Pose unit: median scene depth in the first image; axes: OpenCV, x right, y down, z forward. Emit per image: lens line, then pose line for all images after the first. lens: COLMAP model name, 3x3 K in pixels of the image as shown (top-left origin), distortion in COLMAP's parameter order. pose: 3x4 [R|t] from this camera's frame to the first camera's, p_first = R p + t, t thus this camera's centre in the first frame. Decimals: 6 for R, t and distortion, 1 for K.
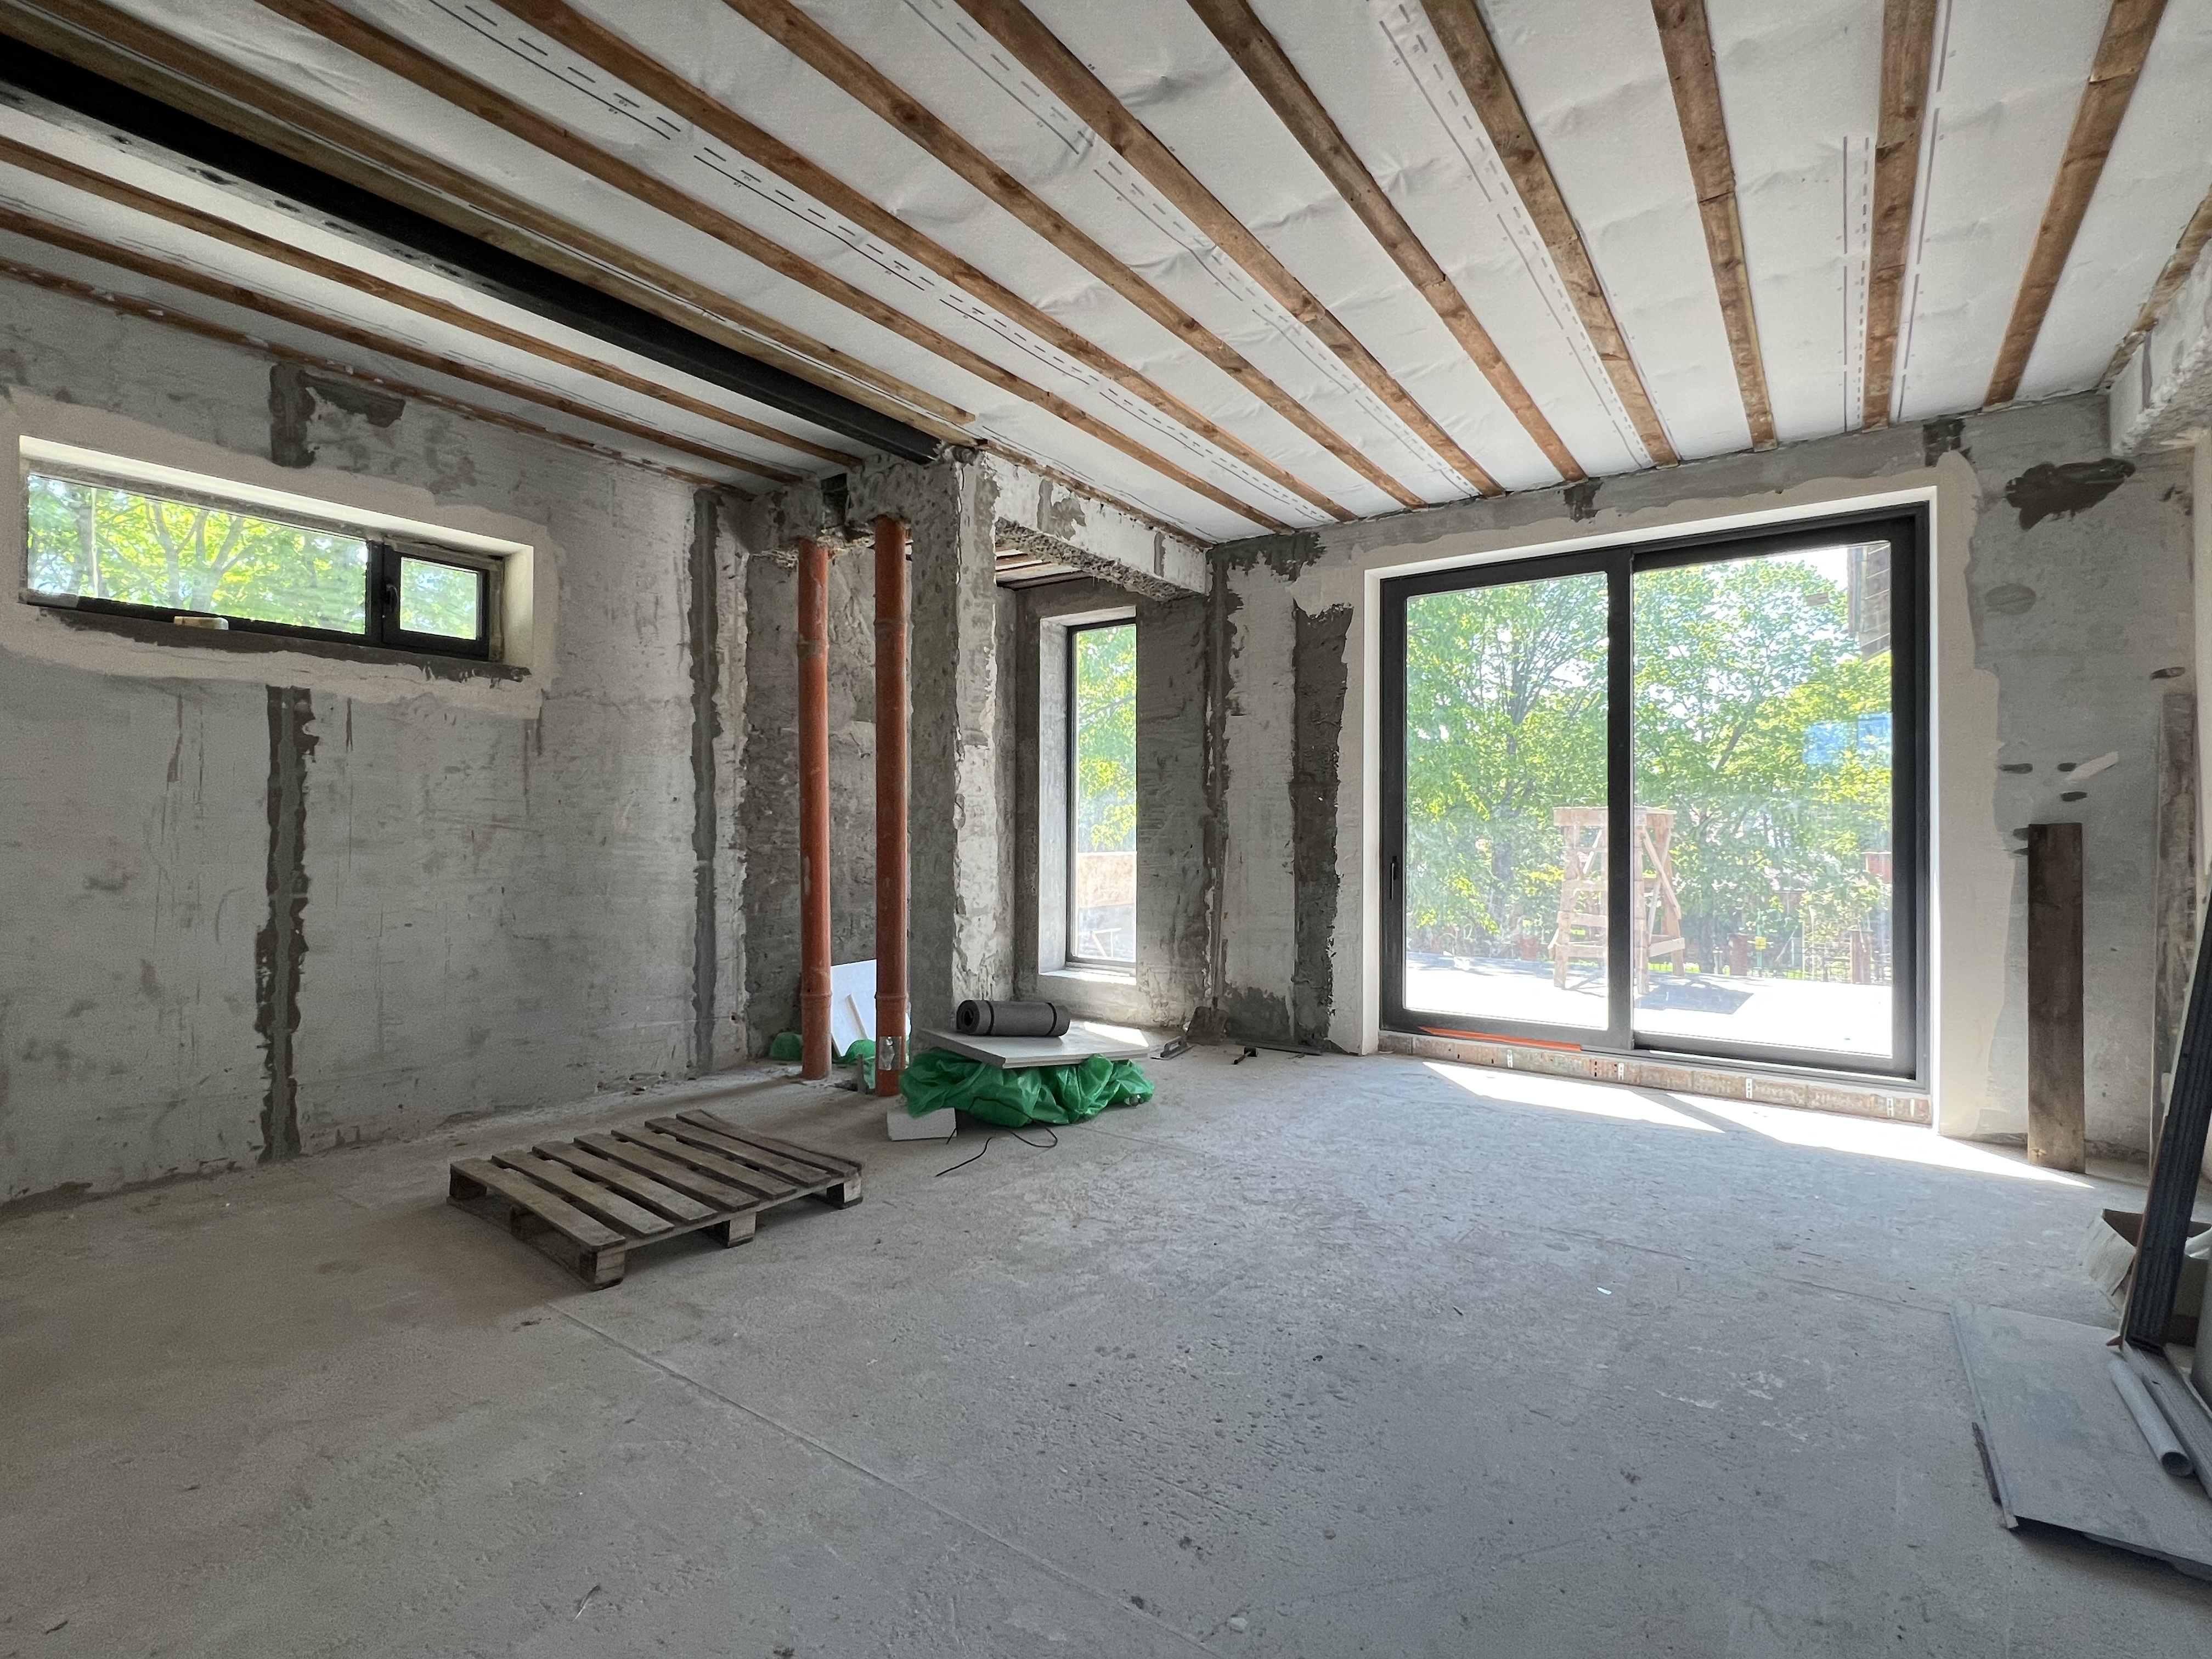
lens RADIAL K [[1041.2, 0, 1106.0], [0, 1041.2, 829.5], [0, 0, 1]] dist [-0.001620, -0.000102]
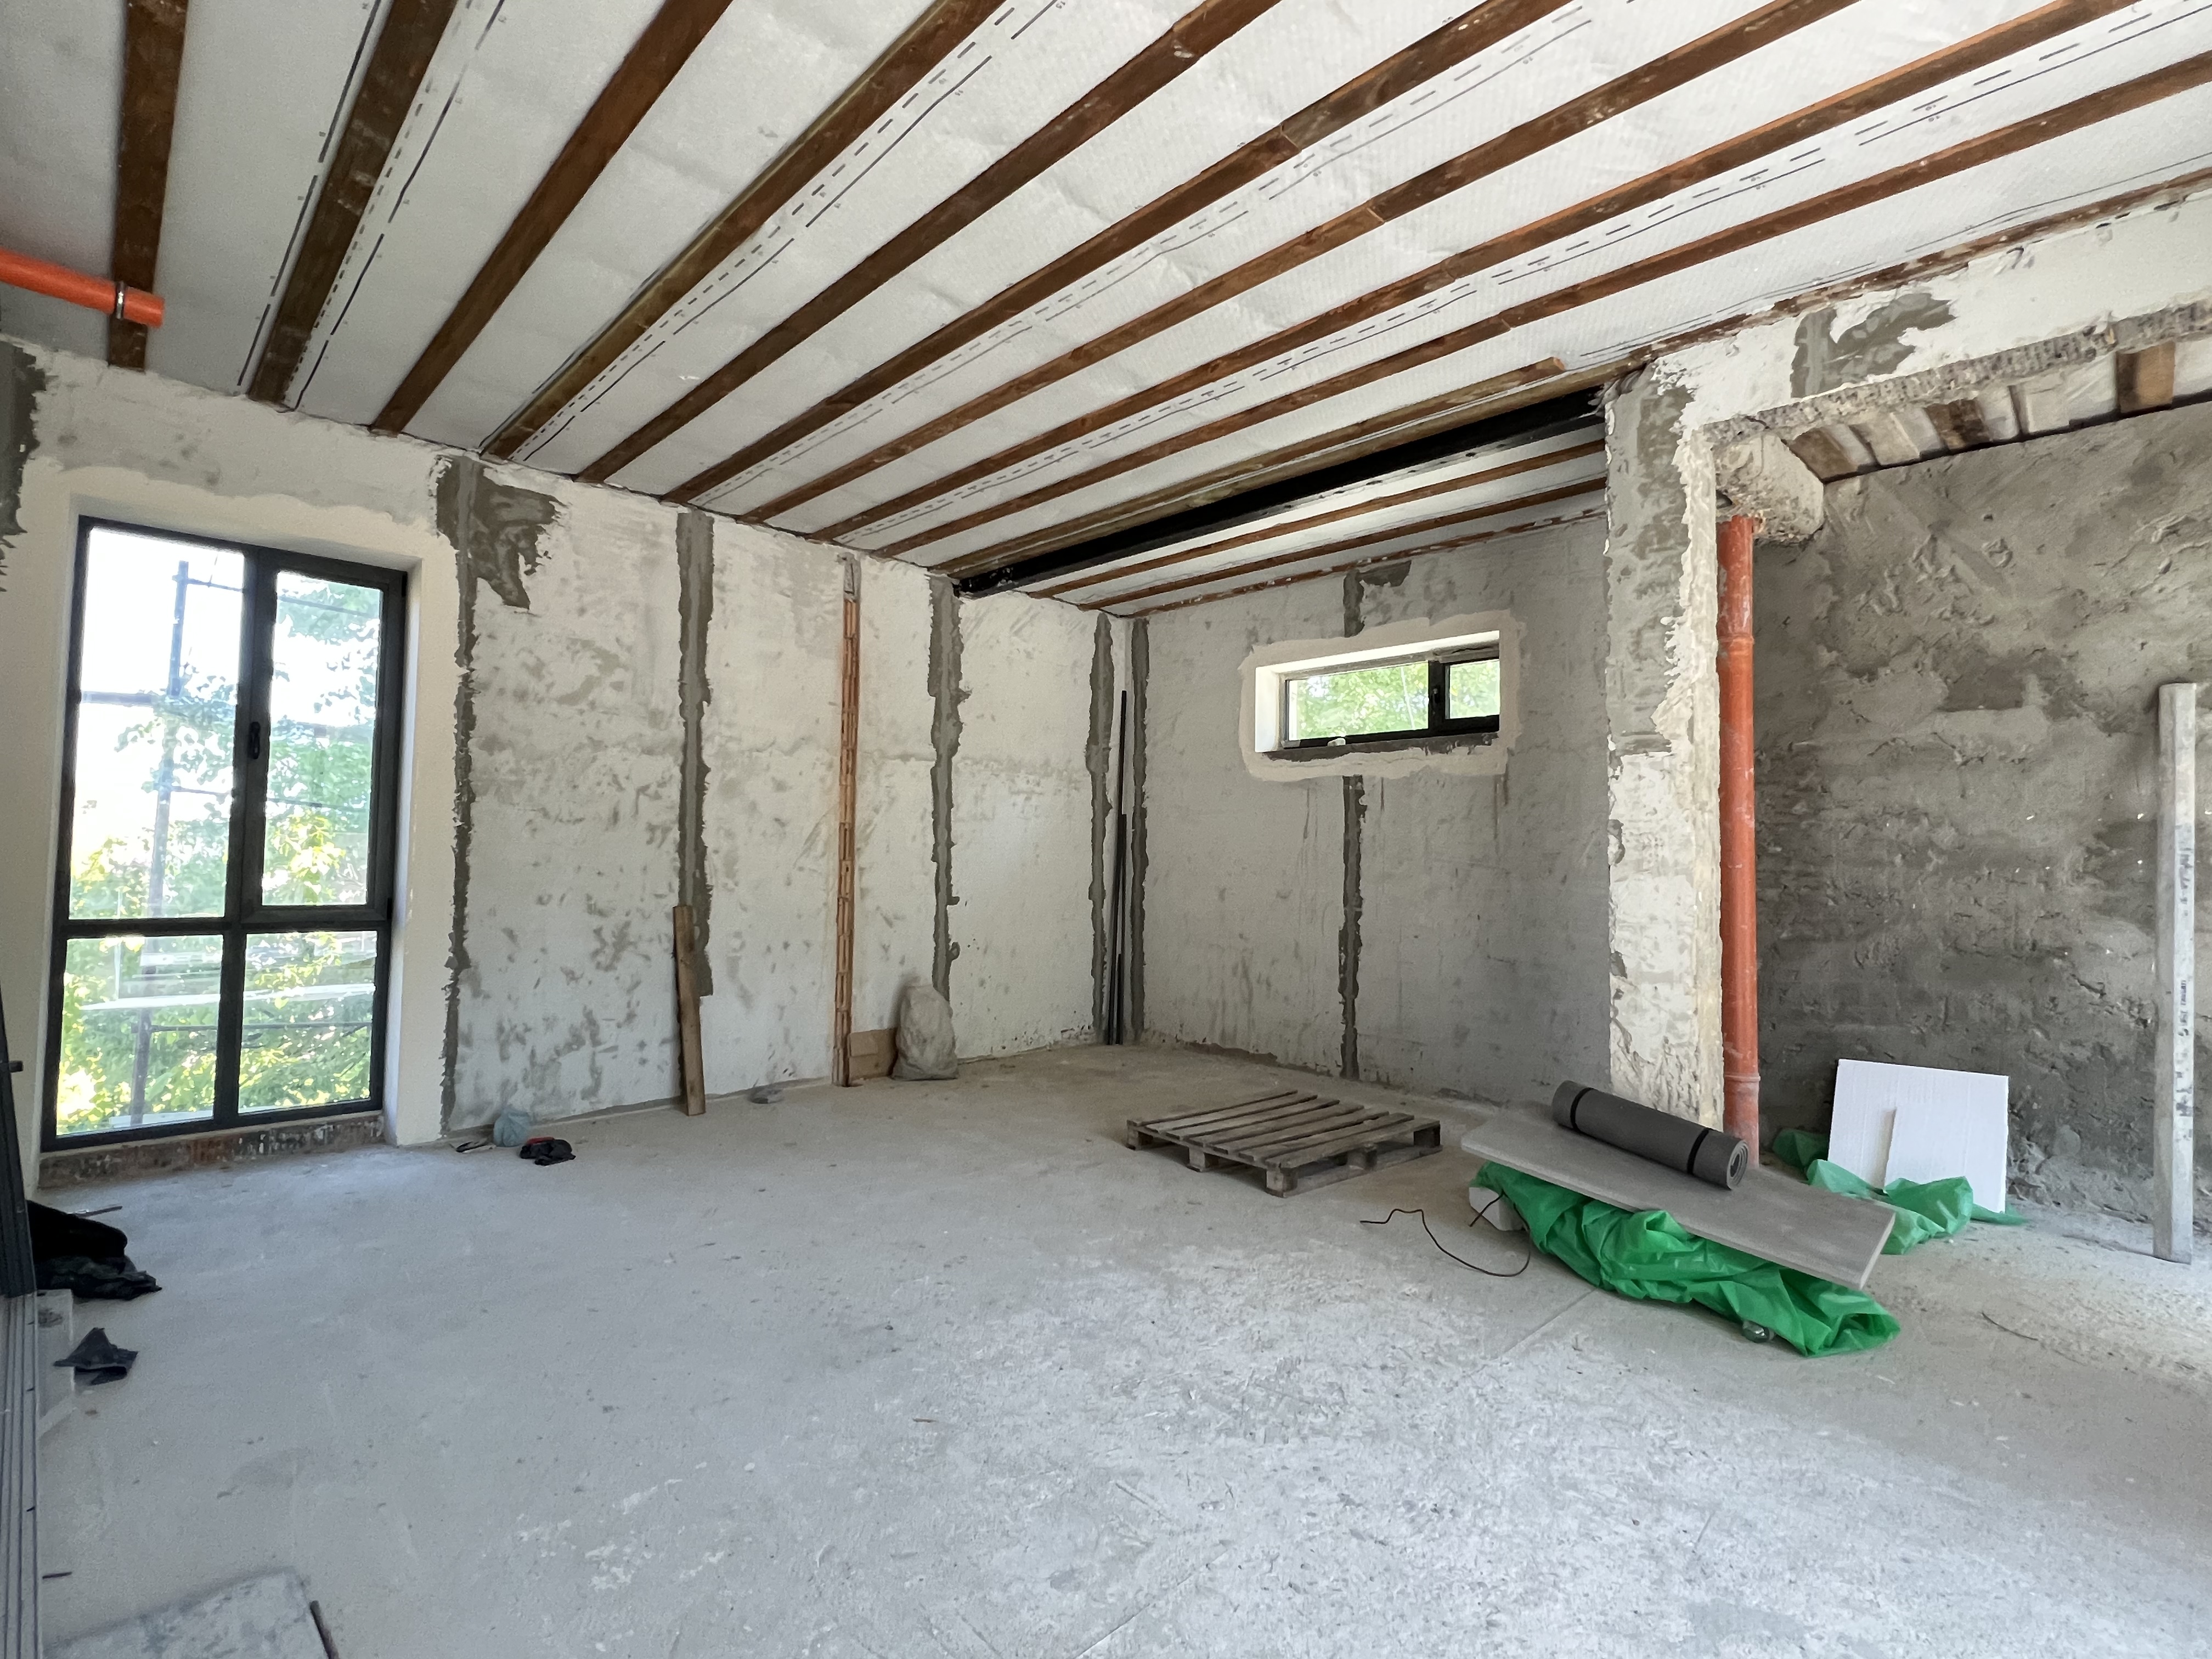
lens RADIAL K [[1041.2, 0, 1106.0], [0, 1041.2, 829.5], [0, 0, 1]] dist [-0.001620, -0.000102]
pose [[-0.170696, -0.040518, -0.984490, 0.776764], [-0.015029, 0.999145, -0.038516, 0.009824], [0.985209, 0.008221, -0.171159, 0.858323]]
